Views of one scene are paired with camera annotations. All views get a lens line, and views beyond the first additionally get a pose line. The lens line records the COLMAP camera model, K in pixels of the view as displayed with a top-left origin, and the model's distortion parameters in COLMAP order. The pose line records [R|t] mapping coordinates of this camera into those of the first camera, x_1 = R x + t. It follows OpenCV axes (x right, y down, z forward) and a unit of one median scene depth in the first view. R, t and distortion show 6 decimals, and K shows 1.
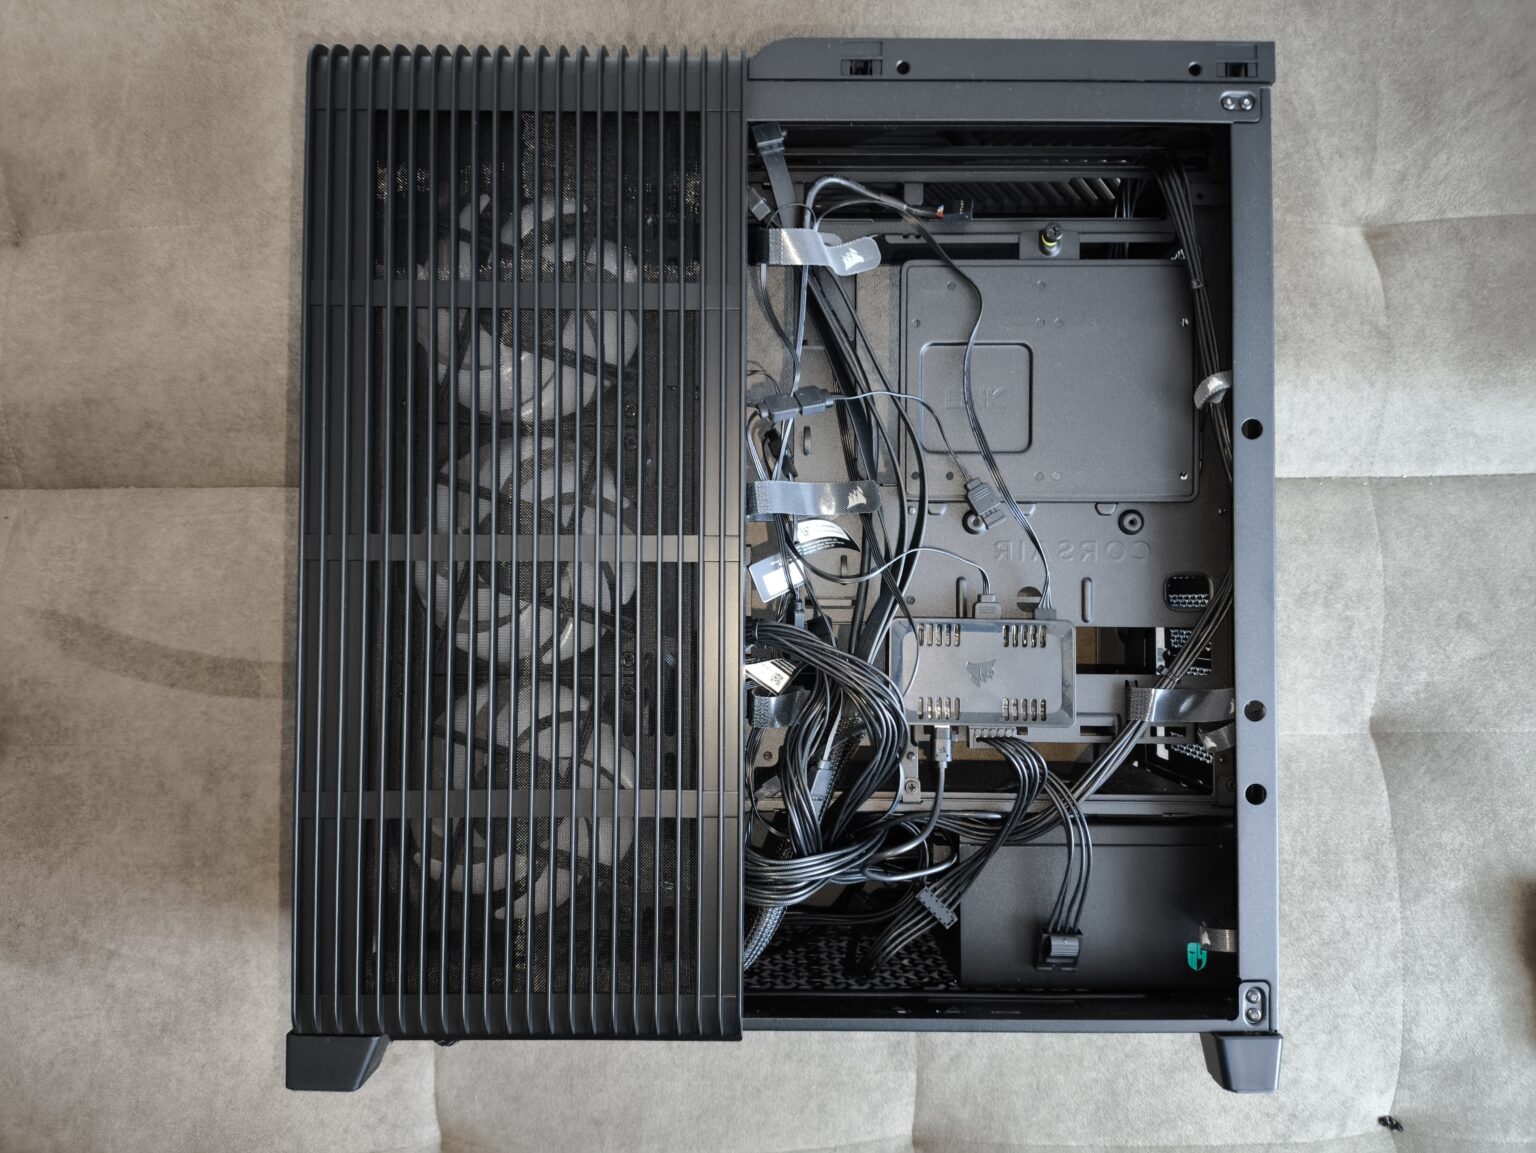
lens RADIAL K [[1154.8, 0, 754.7], [0, 1154.8, 580.7], [0, 0, 1]] dist [-0.047560, 0.048426]
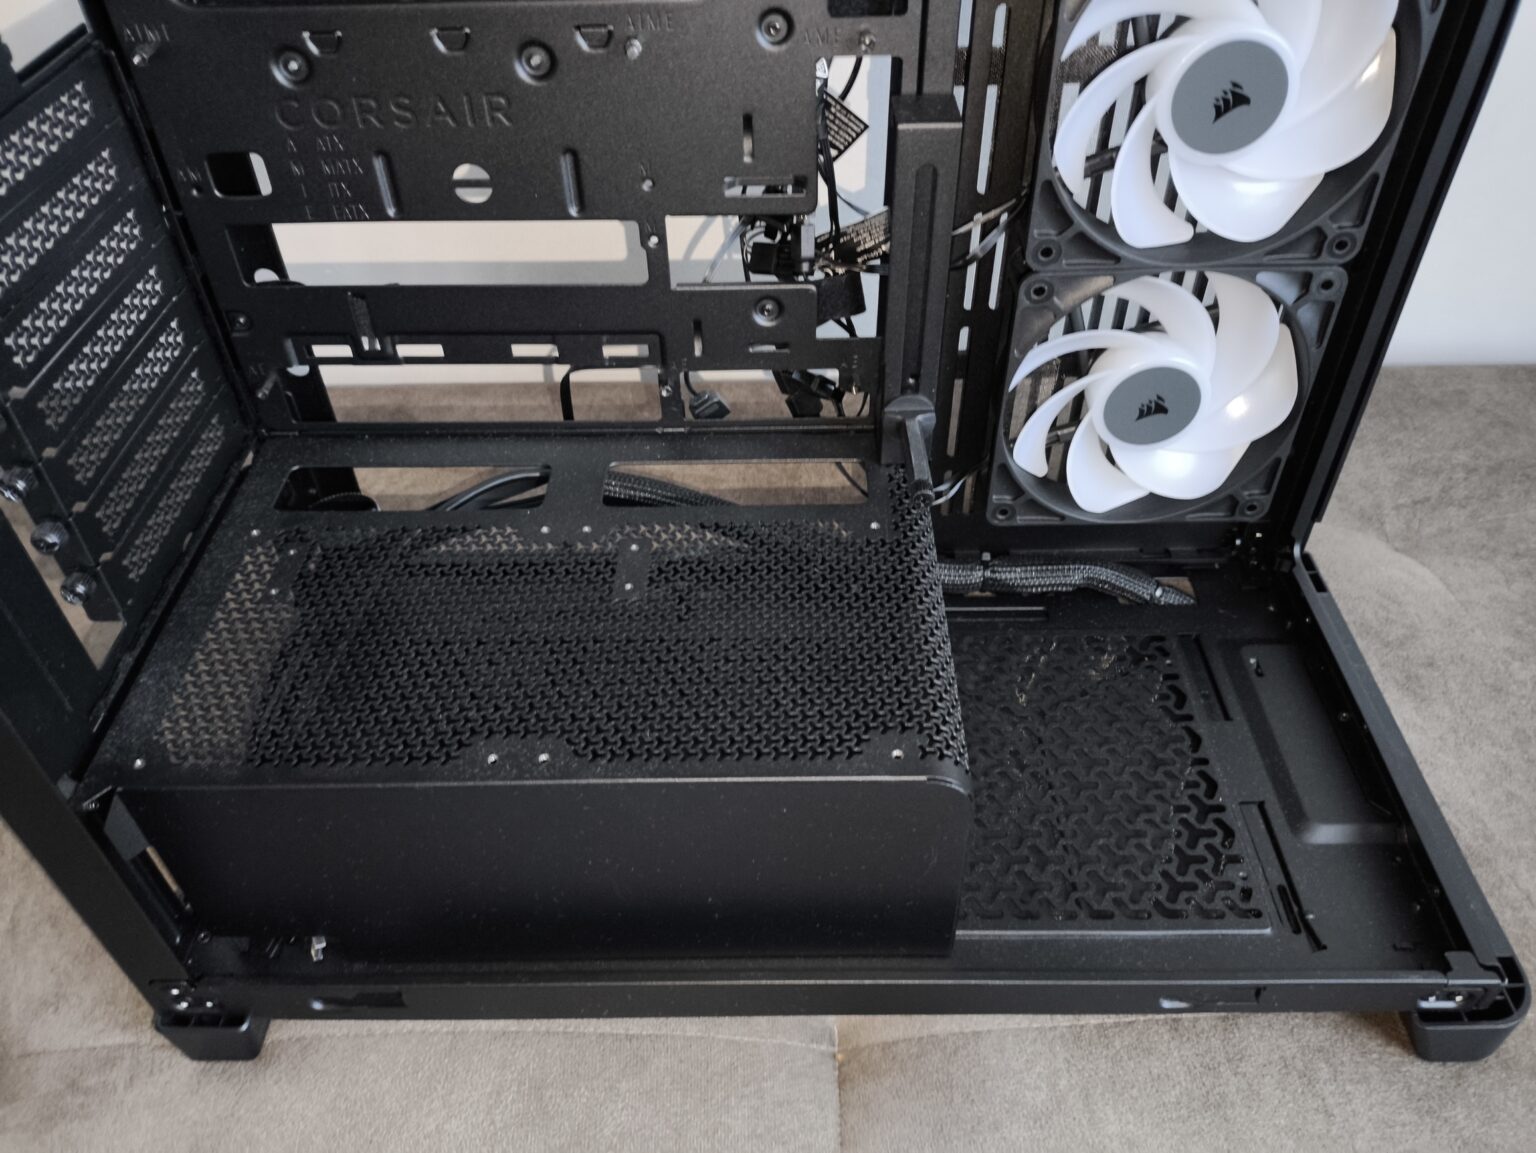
lens RADIAL K [[1154.8, 0, 775.5], [0, 1154.8, 580.7], [0, 0, 1]] dist [-0.047560, 0.048426]
pose [[0.999916, -0.007240, 0.010740, 0.115208], [0.012538, 0.749215, -0.662208, -0.121280], [-0.003252, 0.662287, 0.749243, 0.471130]]
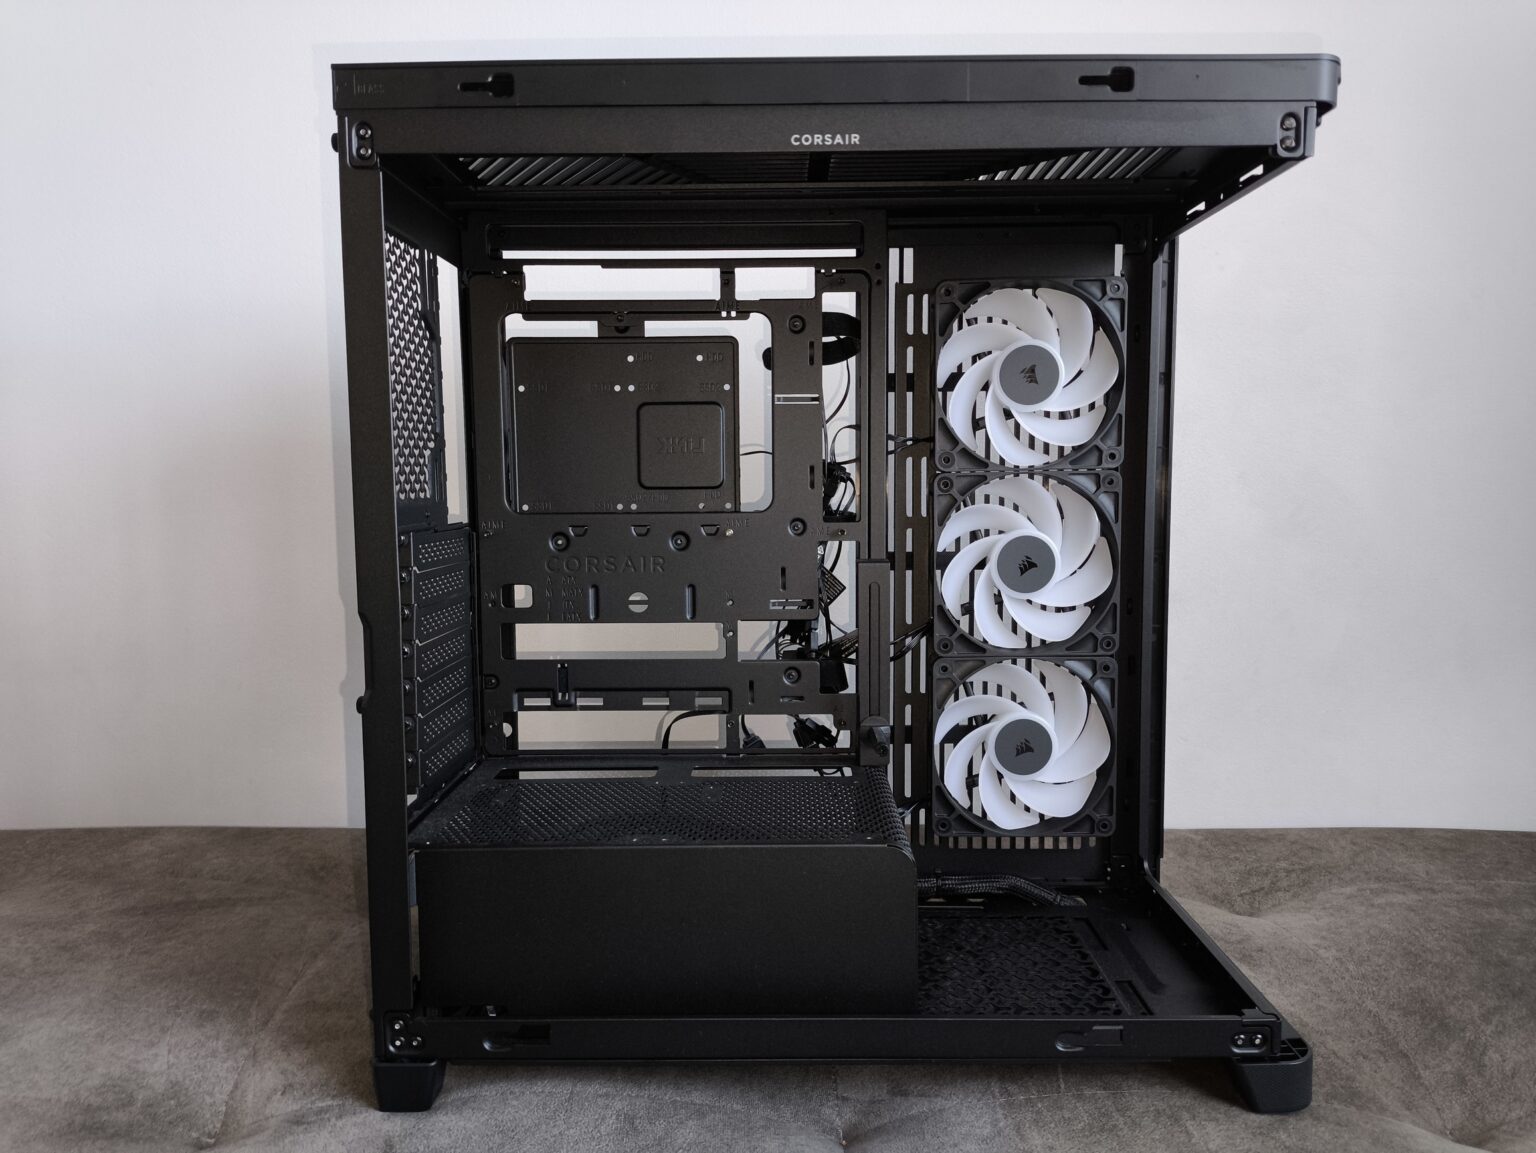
lens RADIAL K [[1154.8, 0, 765.5], [0, 1154.8, 562.4], [0, 0, 1]] dist [-0.047560, 0.048426]
pose [[0.999946, 0.010421, -0.000136, 0.095557], [-0.001971, 0.176328, -0.984329, 0.347443], [-0.010234, 0.984276, 0.176339, 0.528233]]
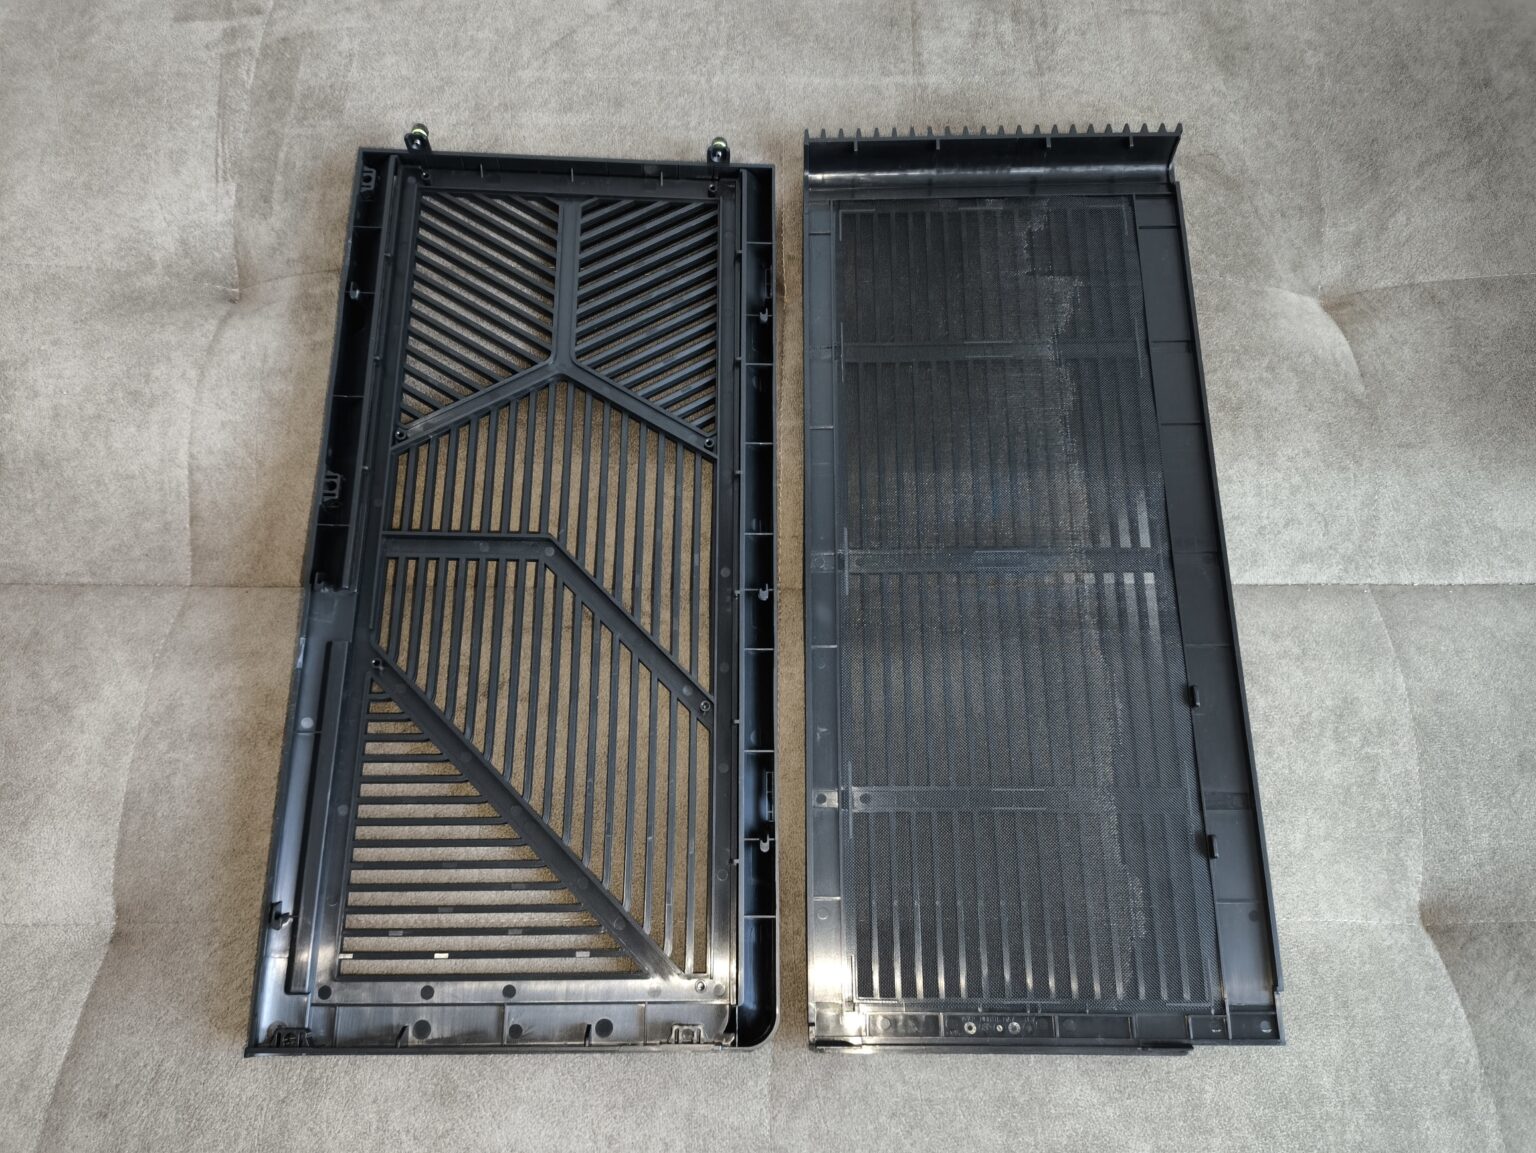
lens RADIAL K [[1154.8, 0, 758.5], [0, 1154.8, 585.9], [0, 0, 1]] dist [-0.047560, 0.048426]
pose [[0.999764, 0.014812, 0.015879, 0.116399], [-0.009545, 0.956580, -0.291314, 0.142173], [-0.019504, 0.291093, 0.956496, 0.278379]]
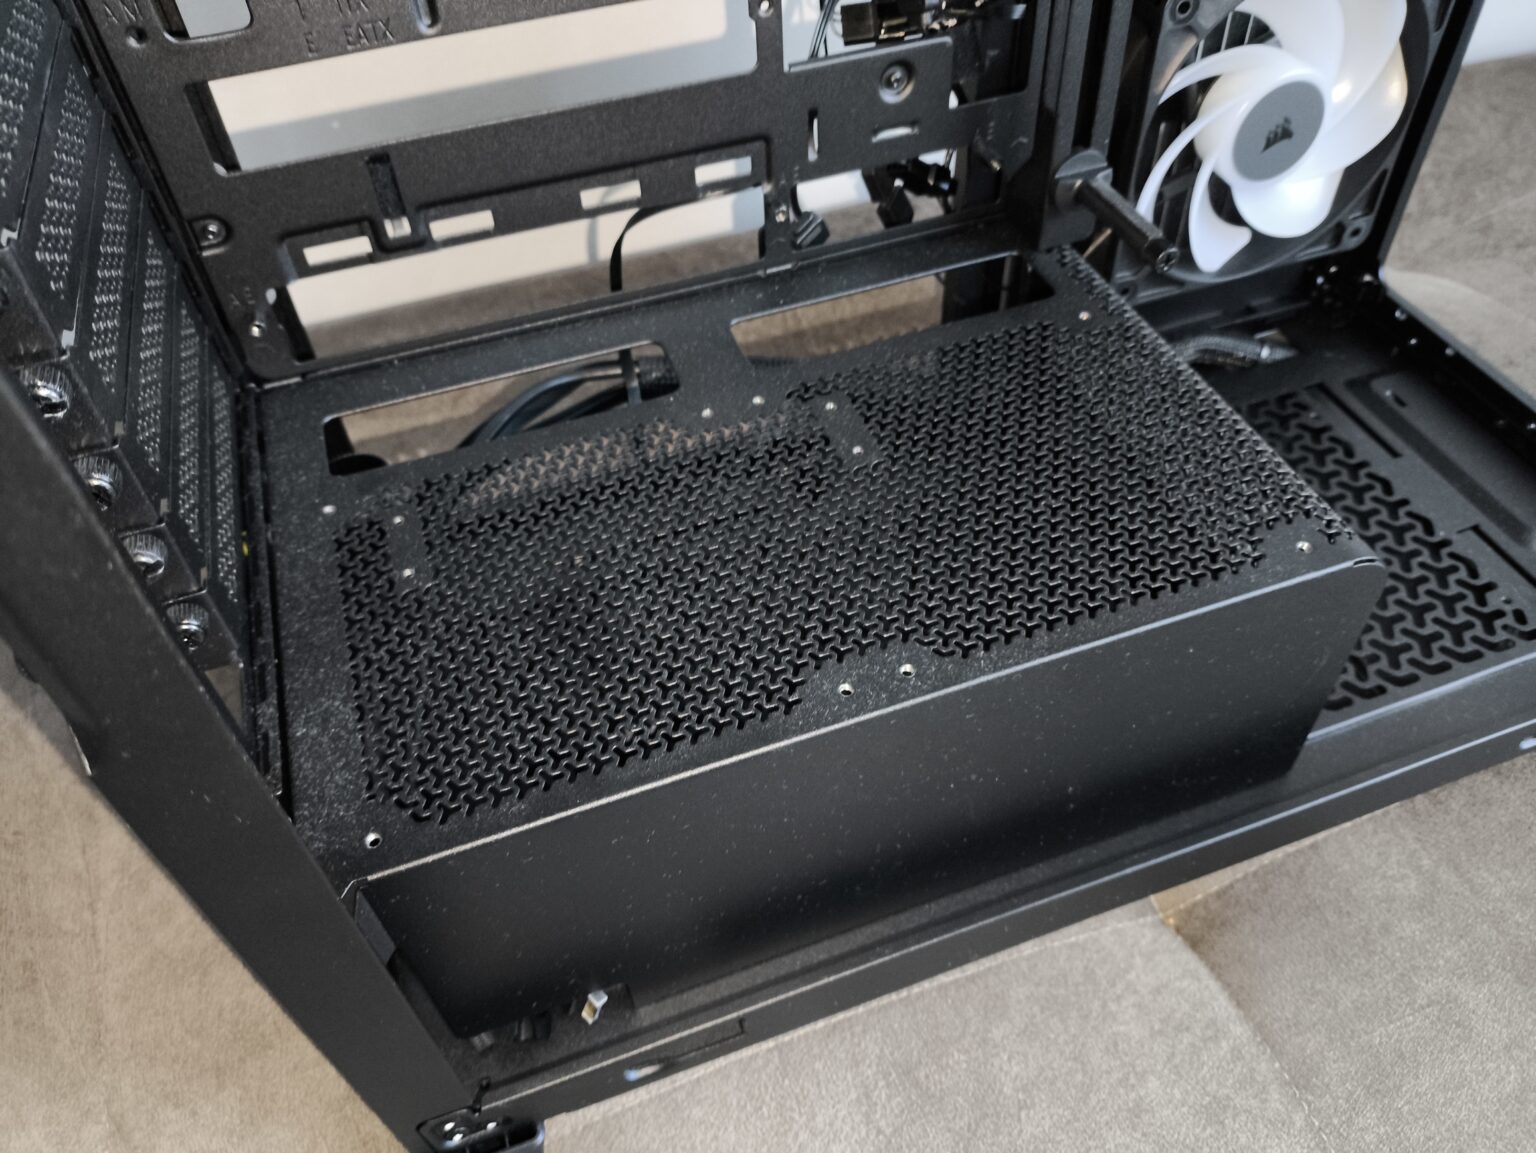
lens RADIAL K [[1154.8, 0, 774.1], [0, 1154.8, 586.7], [0, 0, 1]] dist [-0.047560, 0.048426]
pose [[0.937632, -0.272299, 0.216103, -0.068231], [0.347508, 0.750686, -0.561880, -0.203341], [-0.009226, 0.601934, 0.798493, 0.560291]]
